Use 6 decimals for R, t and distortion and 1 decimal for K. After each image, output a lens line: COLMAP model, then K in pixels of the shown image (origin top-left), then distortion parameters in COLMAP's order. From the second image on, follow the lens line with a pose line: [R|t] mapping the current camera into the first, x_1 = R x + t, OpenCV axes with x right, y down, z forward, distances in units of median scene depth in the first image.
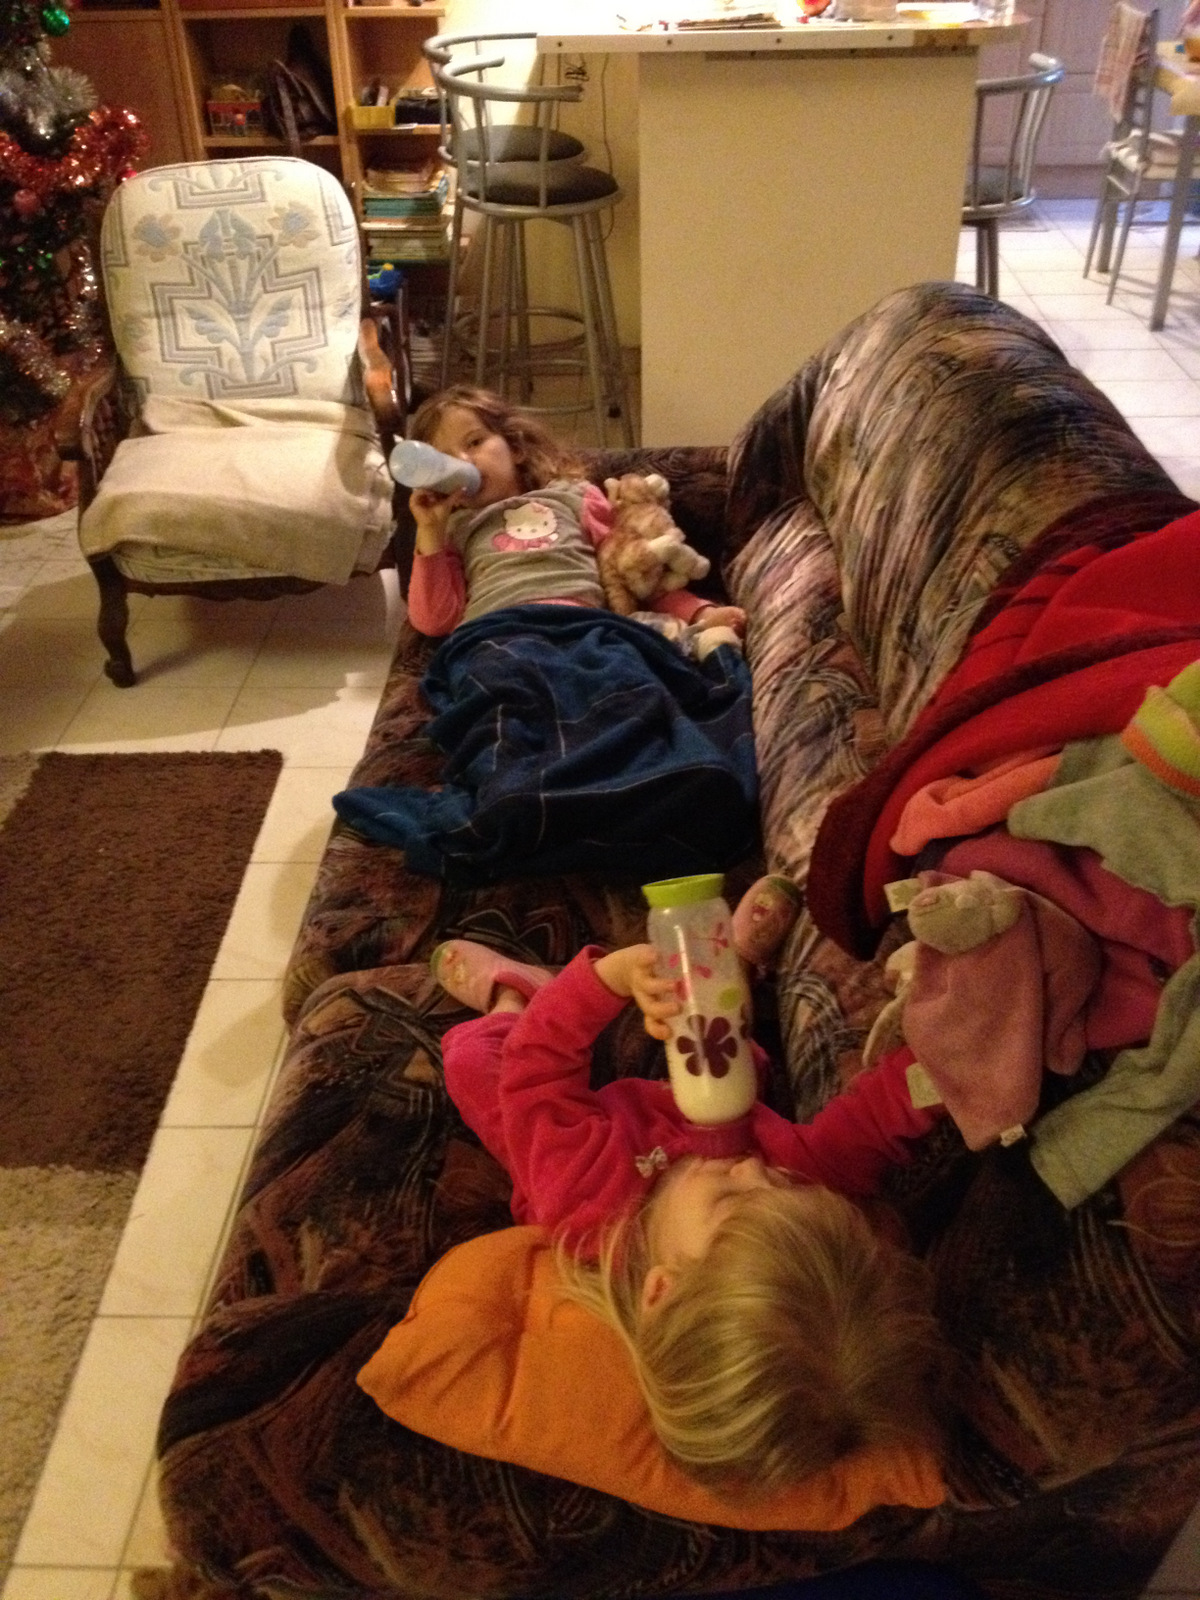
lens RADIAL K [[1503.4, 0, 601.4], [0, 1503.4, 794.0], [0, 0, 1]] dist [0.001931, 0.000000]
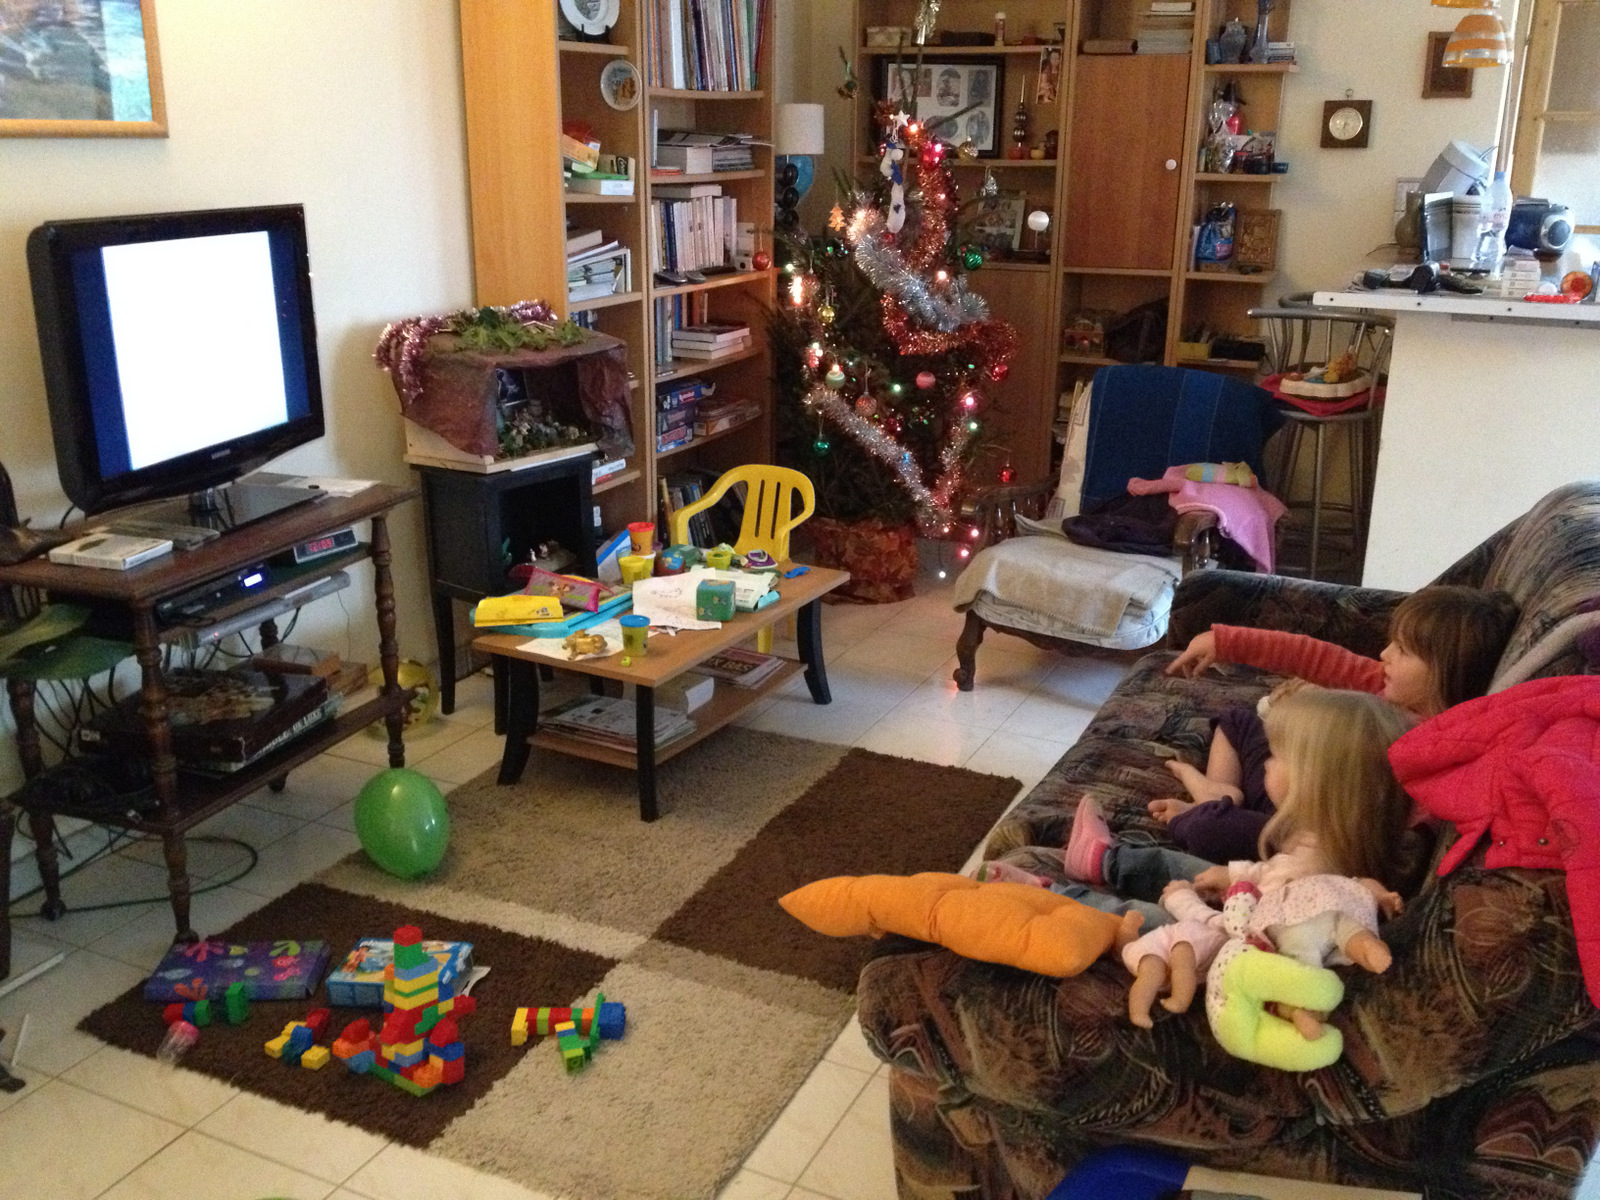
lens RADIAL K [[1503.4, 0, 804.2], [0, 1503.4, 605.5], [0, 0, 1]] dist [0.001931, 0.000000]
pose [[0.910978, 0.144486, -0.386321, 0.273595], [-0.243171, 0.944681, -0.220102, 0.460612], [0.333148, 0.294450, 0.895718, -0.762238]]
